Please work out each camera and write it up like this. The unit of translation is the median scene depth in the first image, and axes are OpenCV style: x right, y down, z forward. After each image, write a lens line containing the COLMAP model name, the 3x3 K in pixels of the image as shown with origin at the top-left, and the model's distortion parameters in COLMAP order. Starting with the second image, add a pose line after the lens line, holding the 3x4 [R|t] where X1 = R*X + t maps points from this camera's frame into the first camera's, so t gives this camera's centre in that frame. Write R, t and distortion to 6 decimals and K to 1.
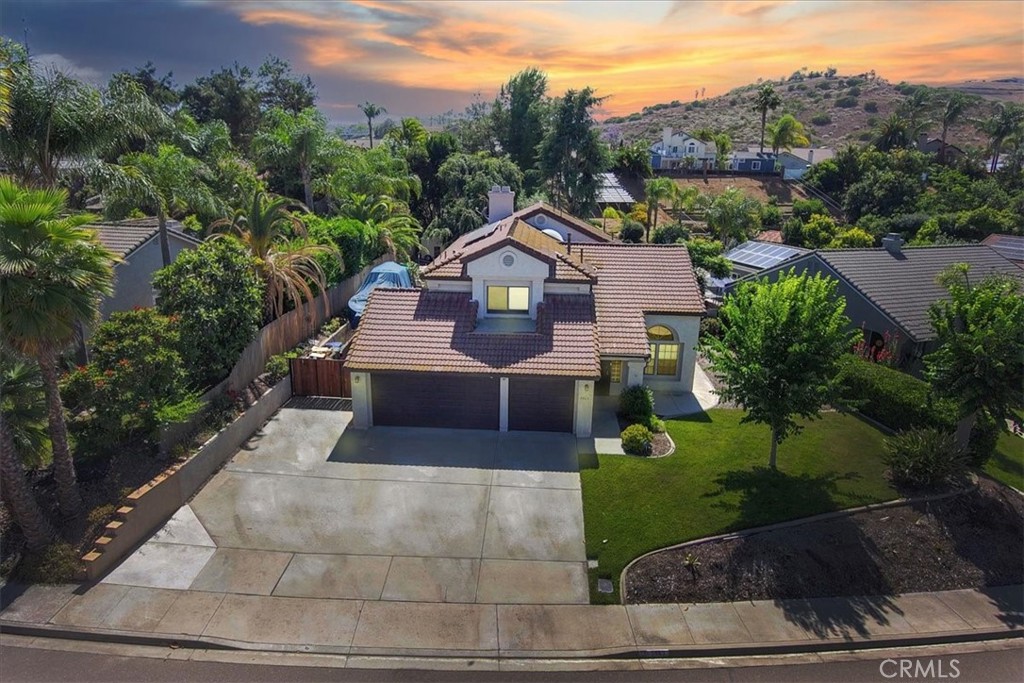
lens RADIAL K [[606.6, 0, 512.0], [0, 606.6, 341.5], [0, 0, 1]] dist [-0.005697, 0.004456]
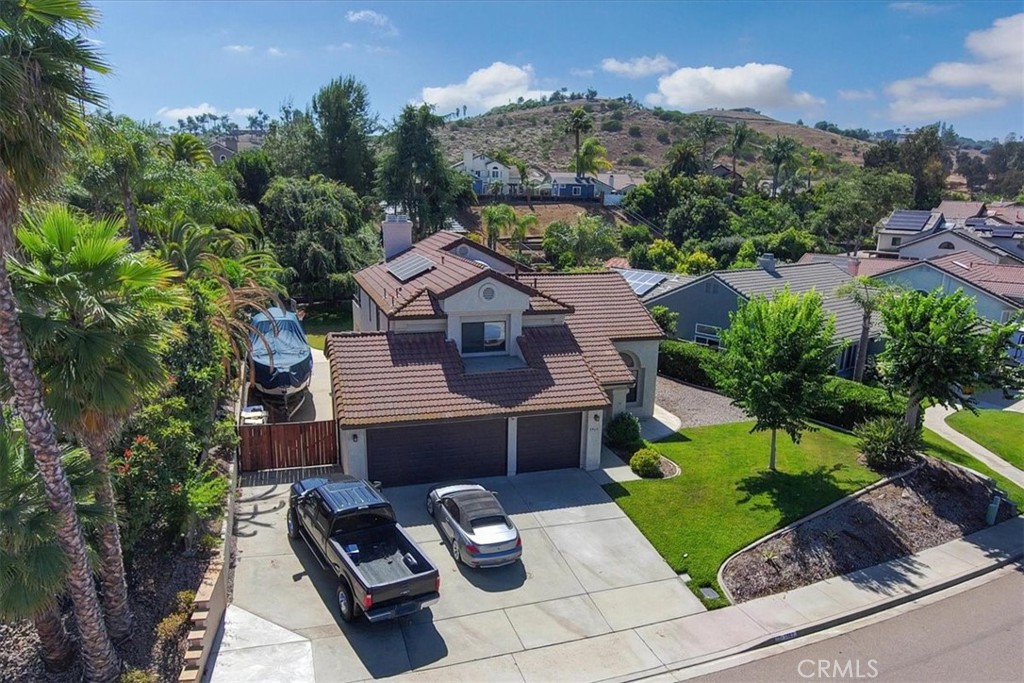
lens RADIAL K [[700.1, 0, 508.4], [0, 700.1, 399.1], [0, 0, 1]] dist [-0.003068, -0.000588]
pose [[0.937983, -0.100841, 0.331692, -0.338780], [0.099149, 0.994828, 0.022067, 0.006246], [-0.332201, 0.012188, 0.943130, -0.015710]]
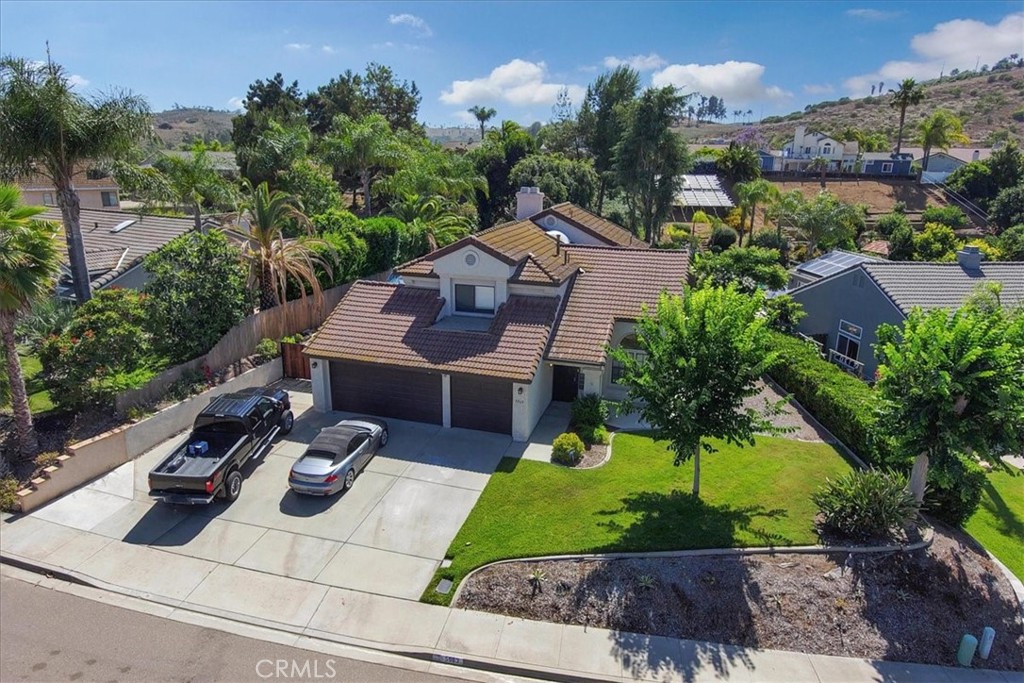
lens RADIAL K [[606.6, 0, 512.0], [0, 606.6, 341.5], [0, 0, 1]] dist [-0.005697, 0.004456]
pose [[0.971688, 0.065988, -0.226867, 0.290859], [-0.066835, 0.997756, 0.003956, -0.005922], [0.226619, 0.011318, 0.973918, 0.032923]]
